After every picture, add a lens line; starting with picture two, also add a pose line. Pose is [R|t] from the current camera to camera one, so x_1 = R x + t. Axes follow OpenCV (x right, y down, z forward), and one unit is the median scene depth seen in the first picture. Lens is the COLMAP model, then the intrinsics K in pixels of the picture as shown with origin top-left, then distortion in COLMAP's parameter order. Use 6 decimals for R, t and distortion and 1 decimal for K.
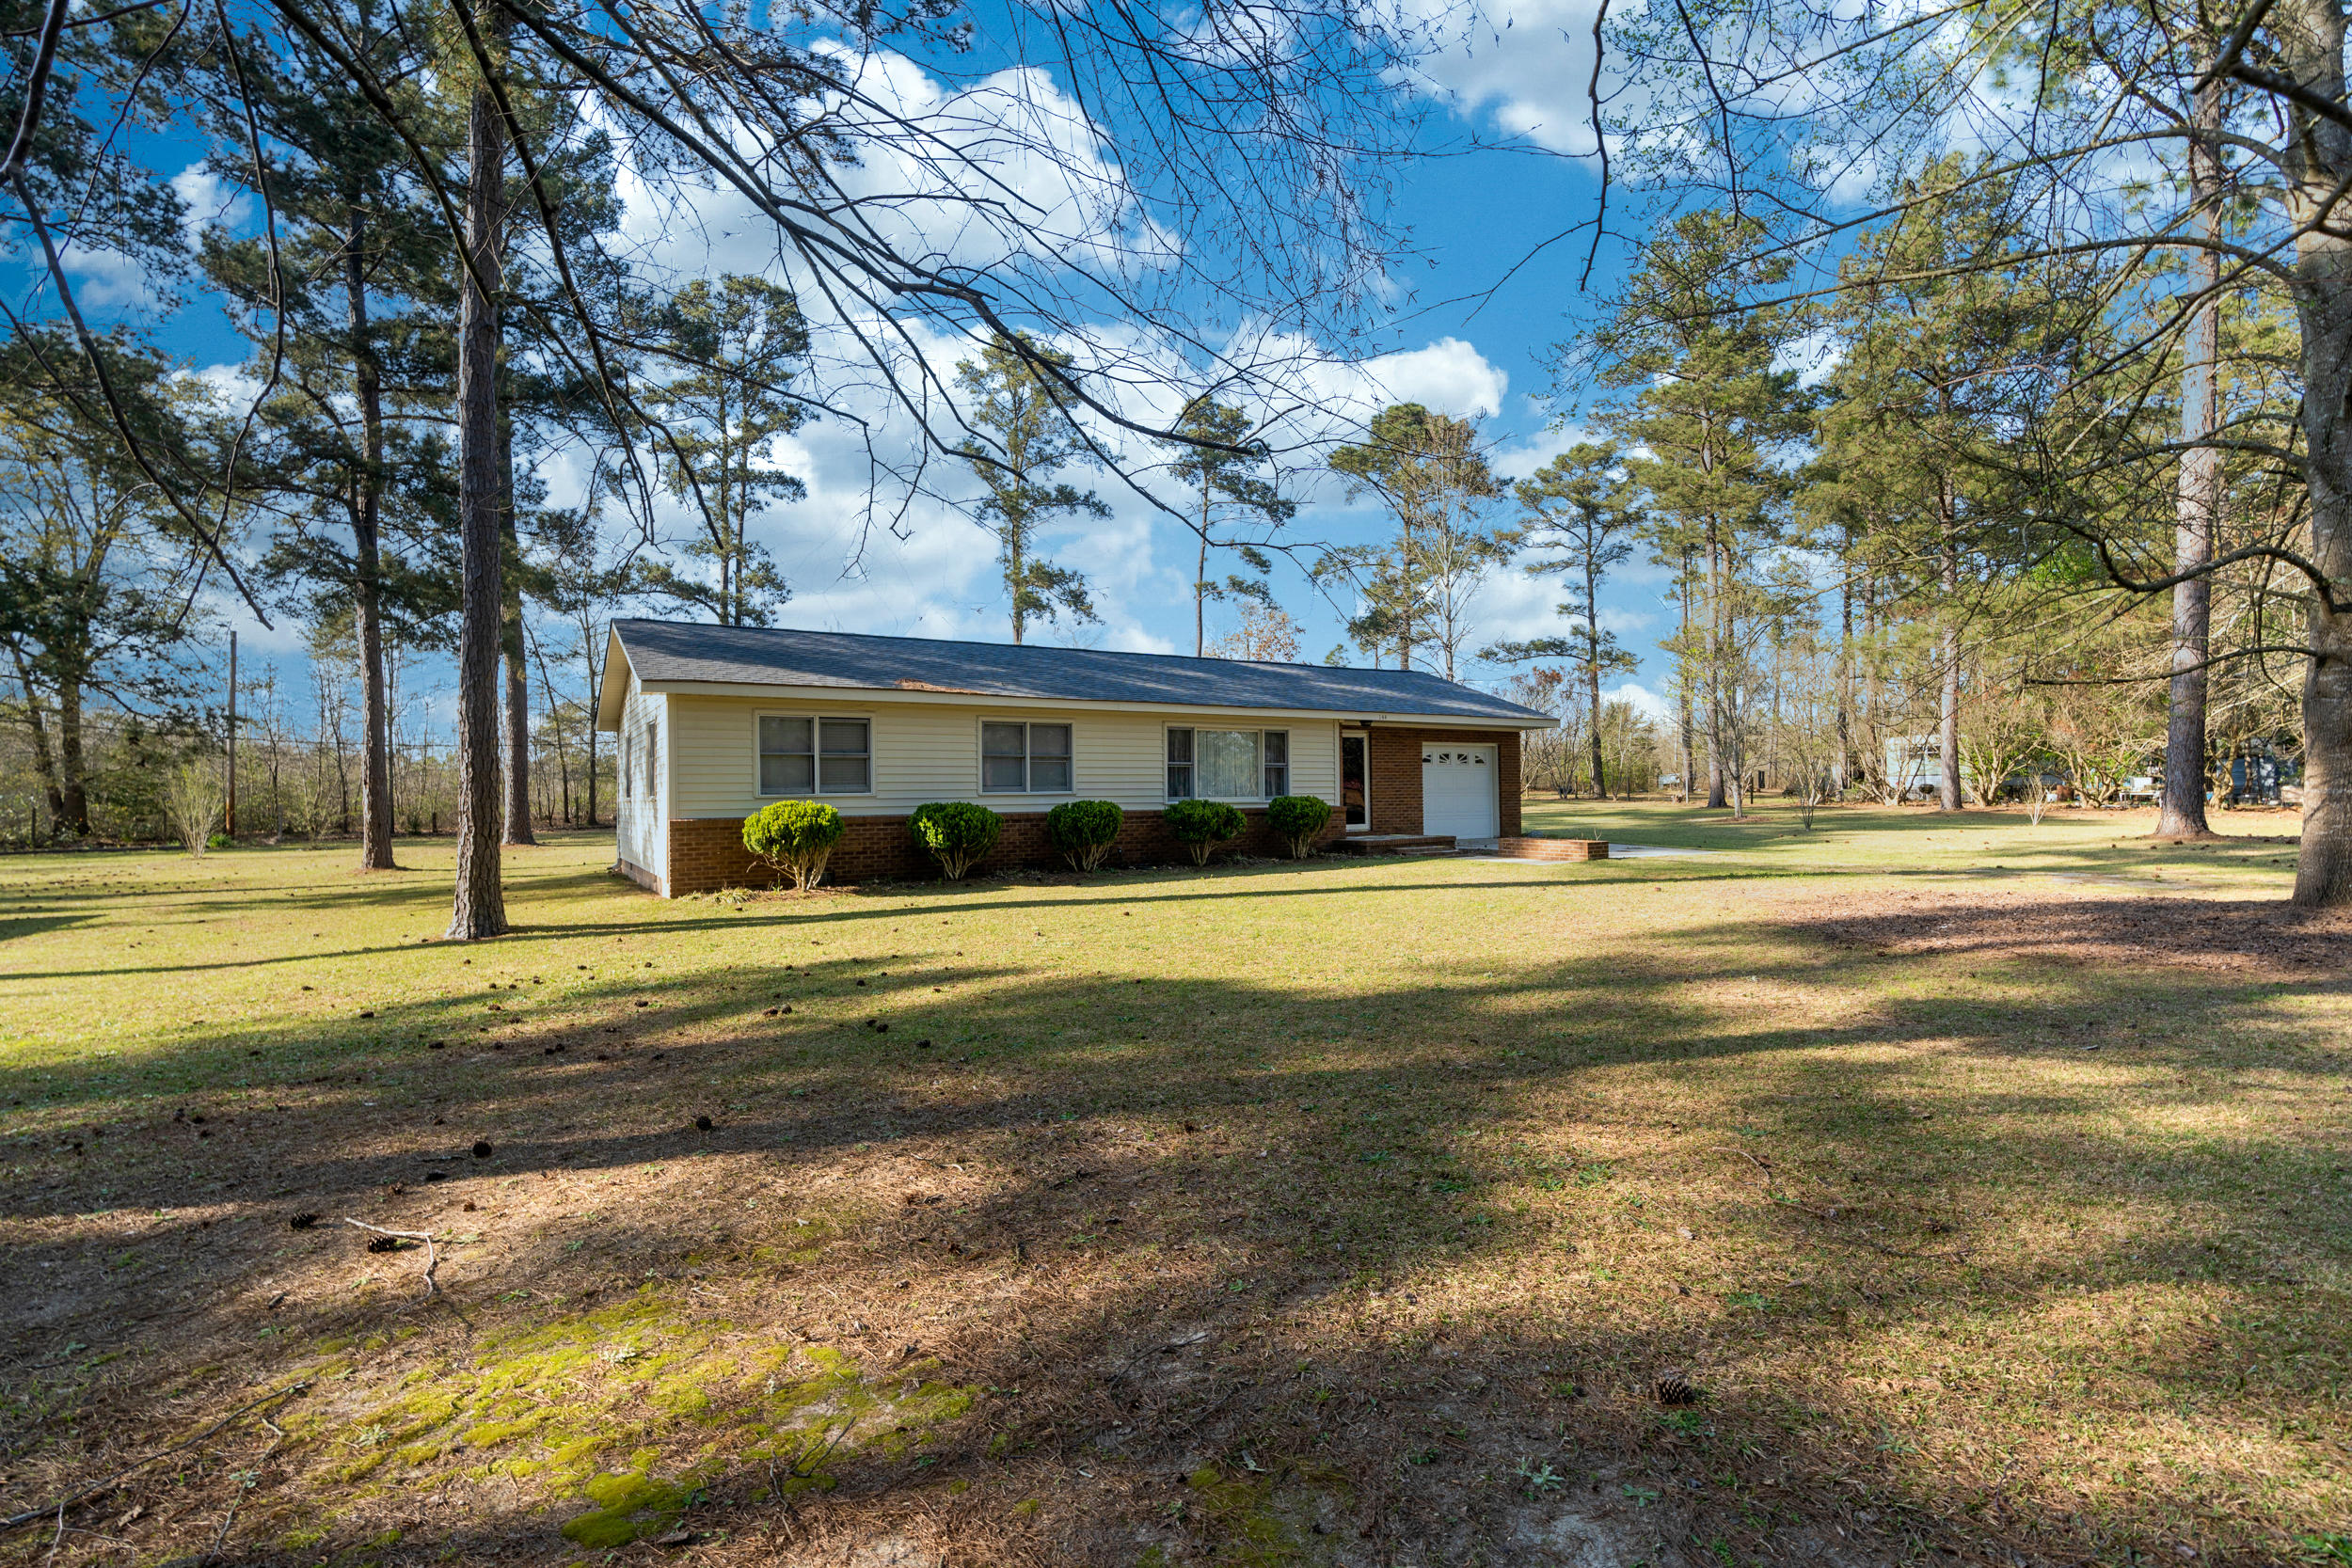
lens RADIAL K [[1058.8, 0, 1177.1], [0, 1058.8, 780.0], [0, 0, 1]] dist [-0.002502, 0.000921]
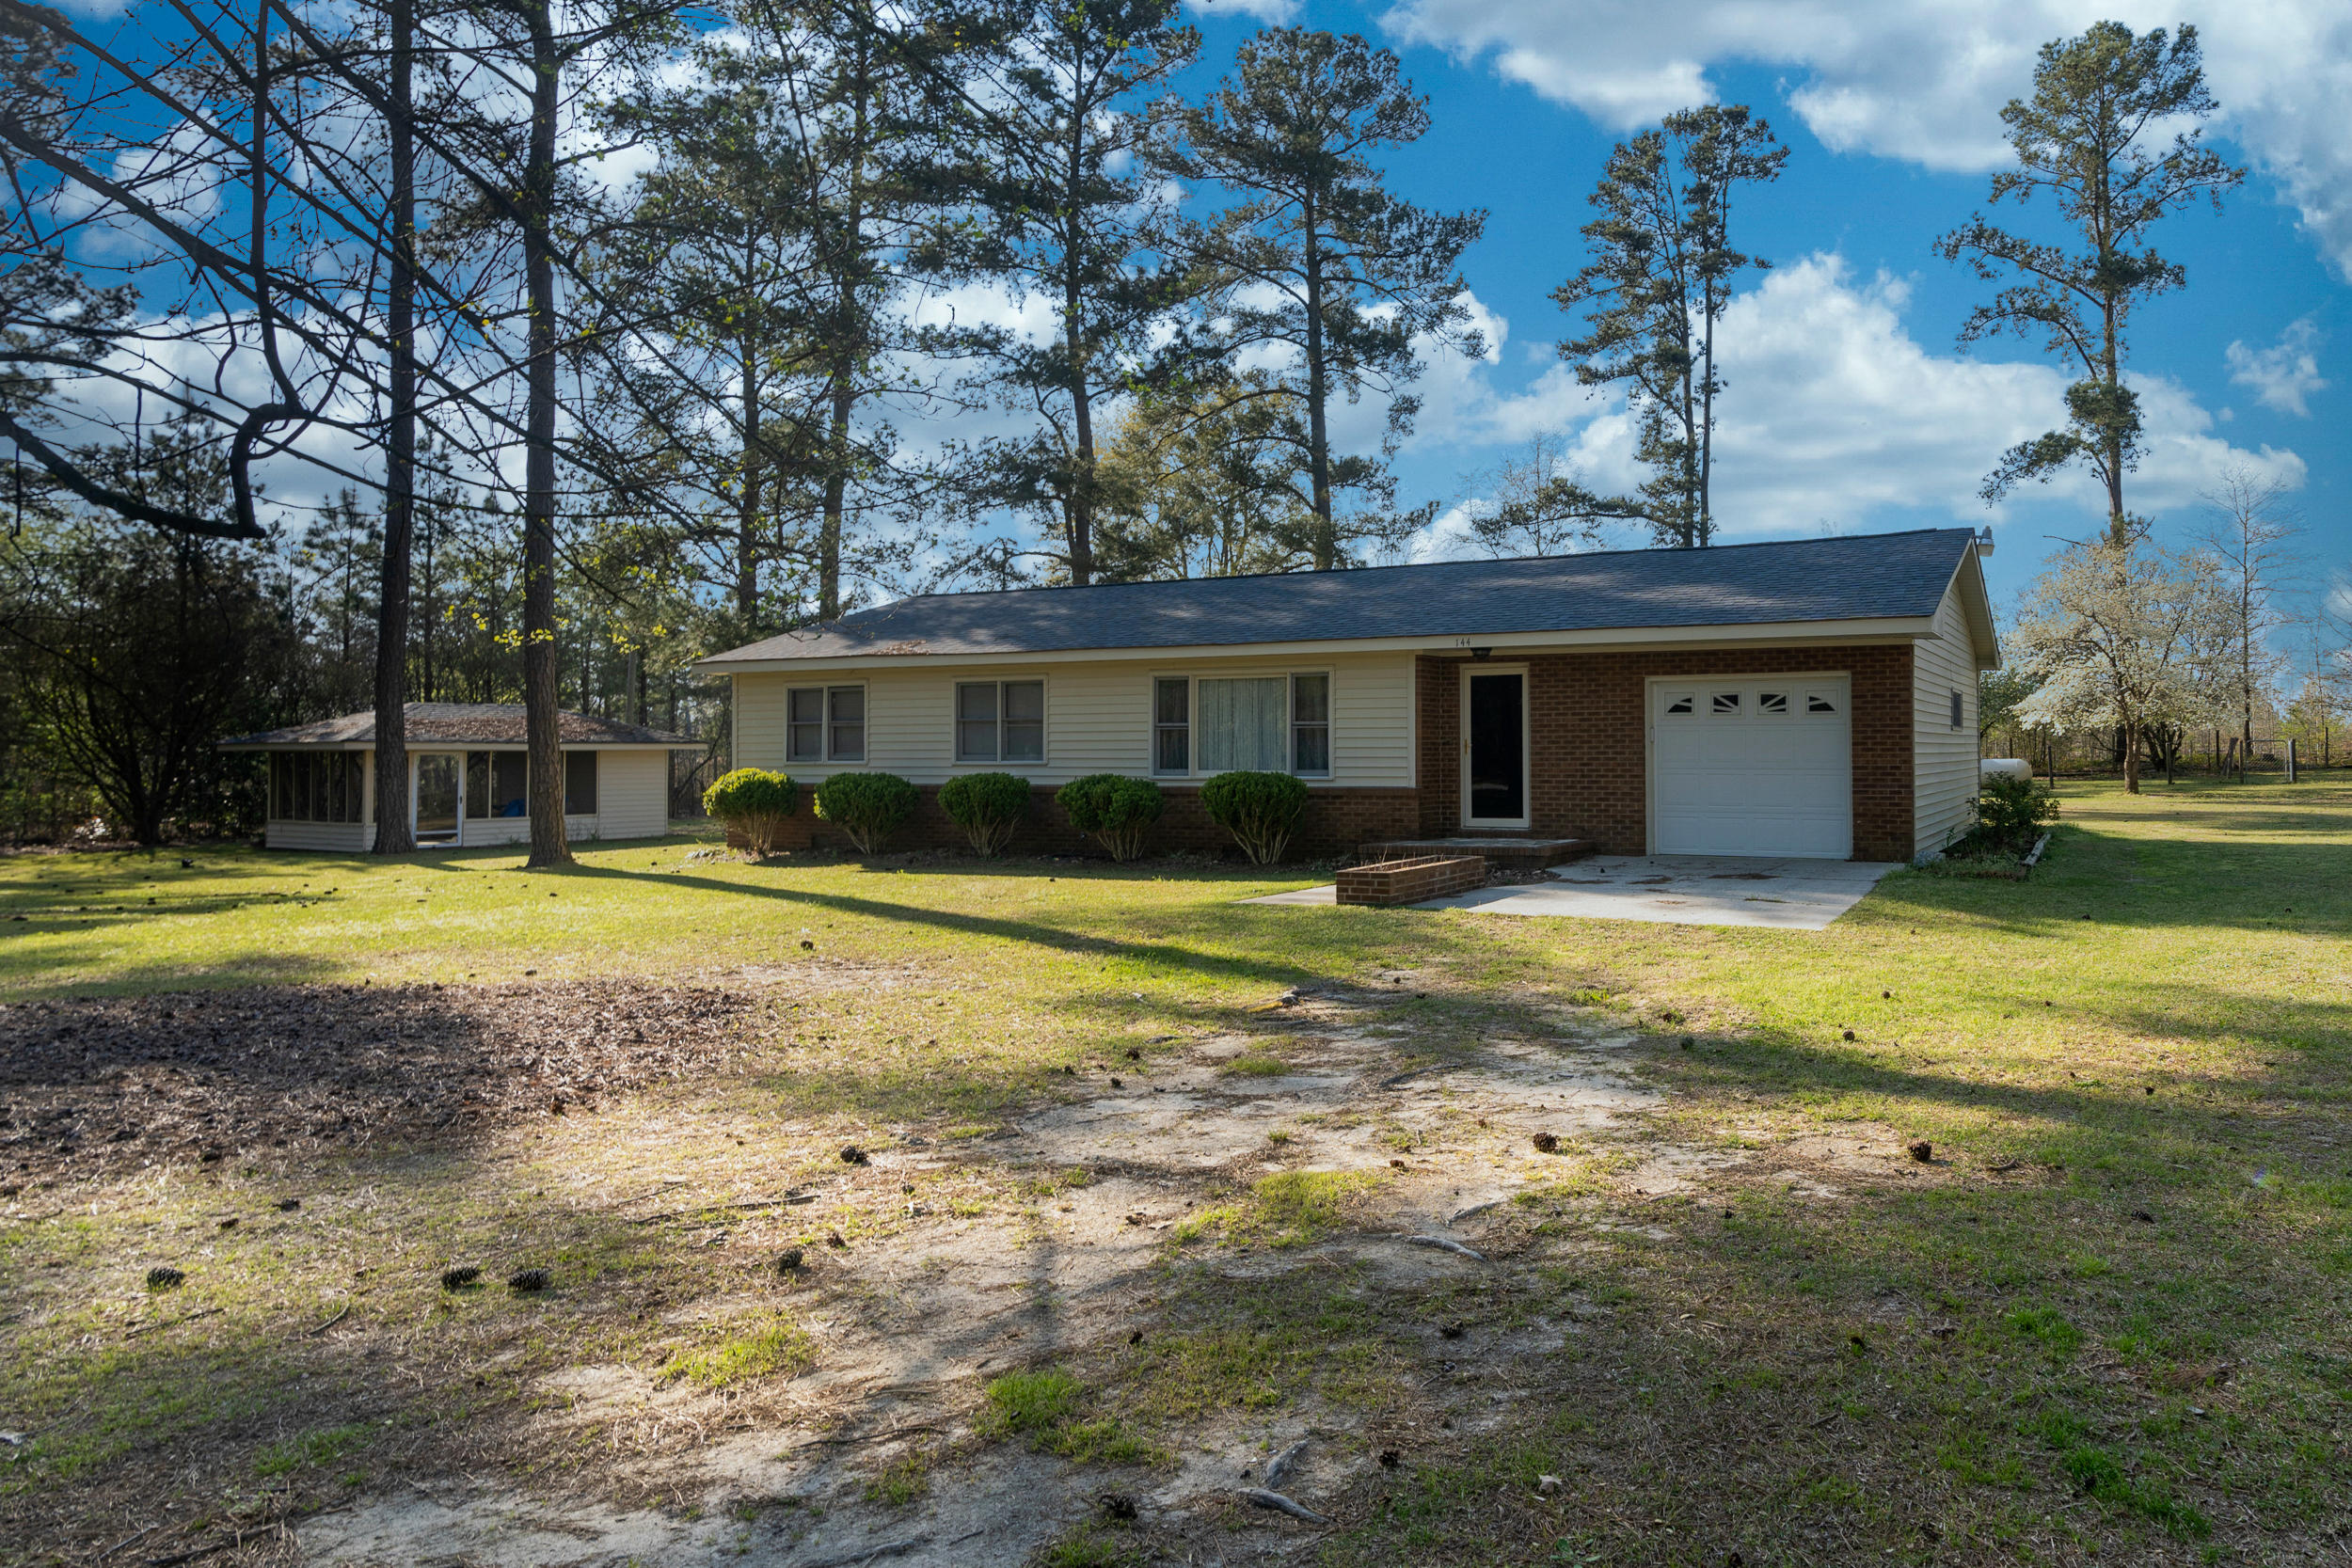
lens RADIAL K [[1410.9, 0, 1522.1], [0, 1410.9, 746.5], [0, 0, 1]] dist [-0.007198, 0.002529]
pose [[0.579999, 0.006176, -0.814594, 0.973494], [0.008849, 0.999864, 0.013882, -0.012149], [0.814569, -0.015260, 0.579865, 0.629544]]
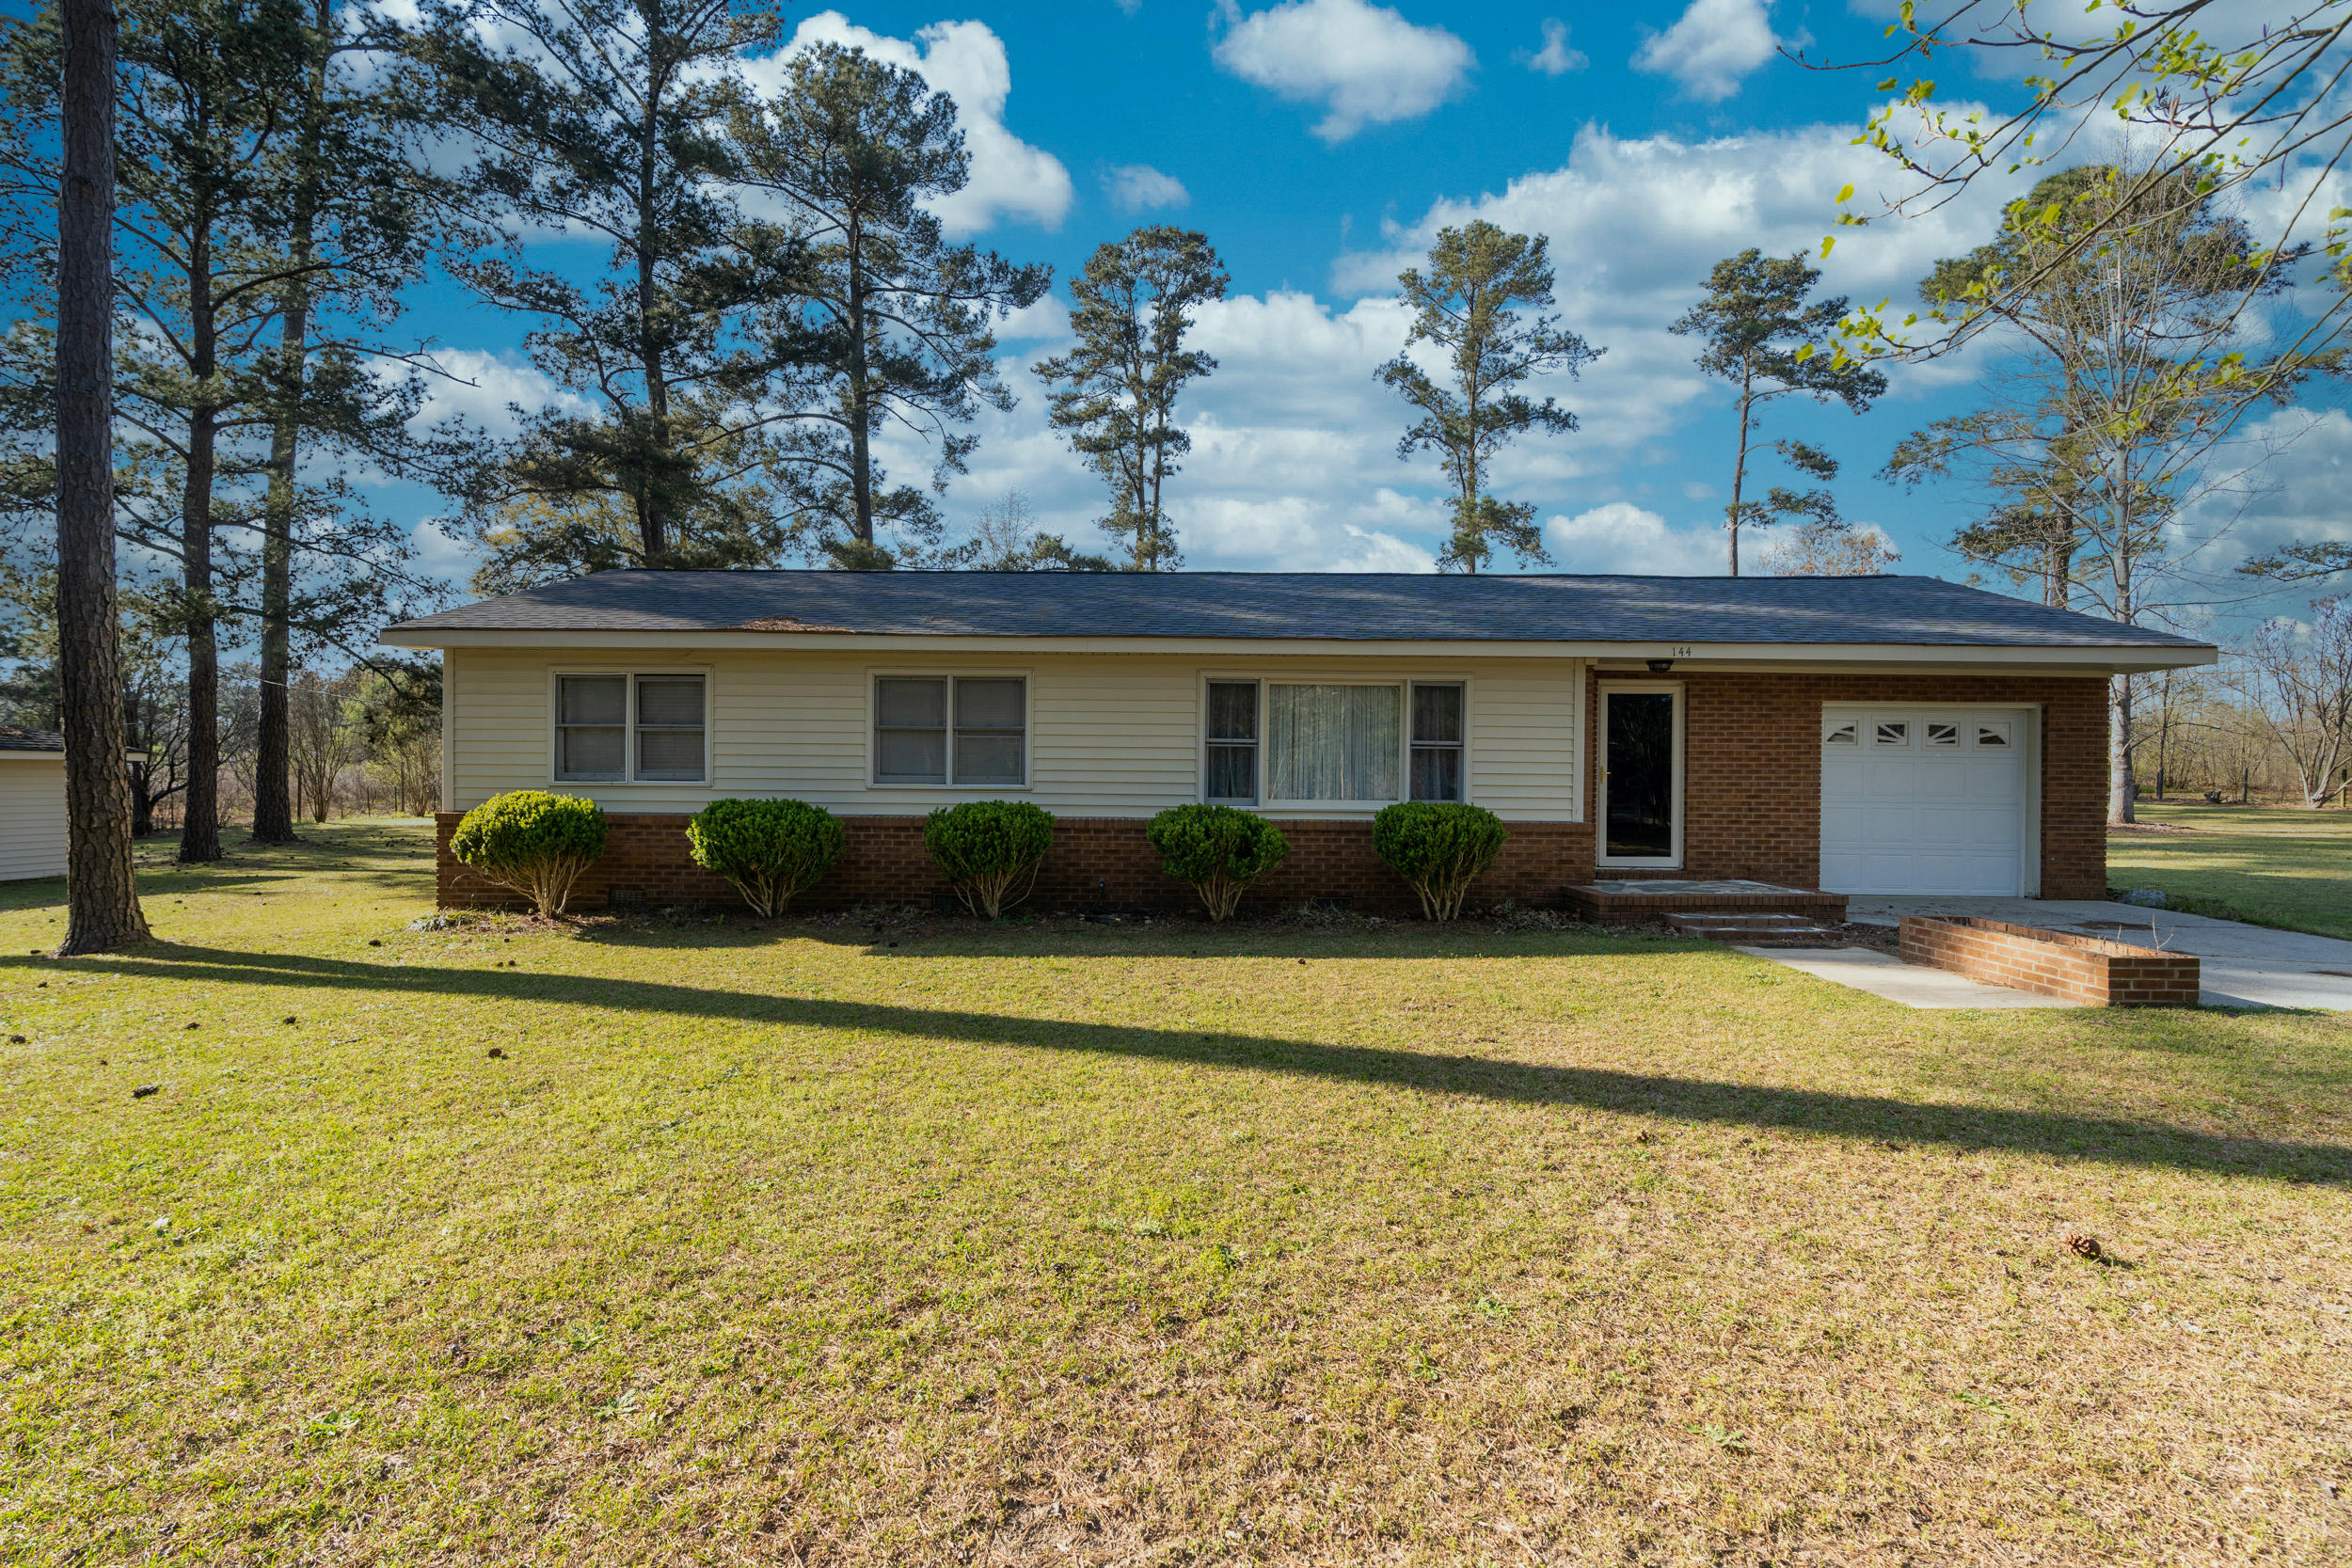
lens RADIAL K [[1055.2, 0, 1176.0], [0, 1055.2, 784.0], [0, 0, 1]] dist [-0.005105, 0.001504]
pose [[0.843749, 0.023129, -0.536240, 0.294748], [-0.012335, 0.999643, 0.023707, -0.005269], [0.536597, -0.013388, 0.843732, 0.495877]]
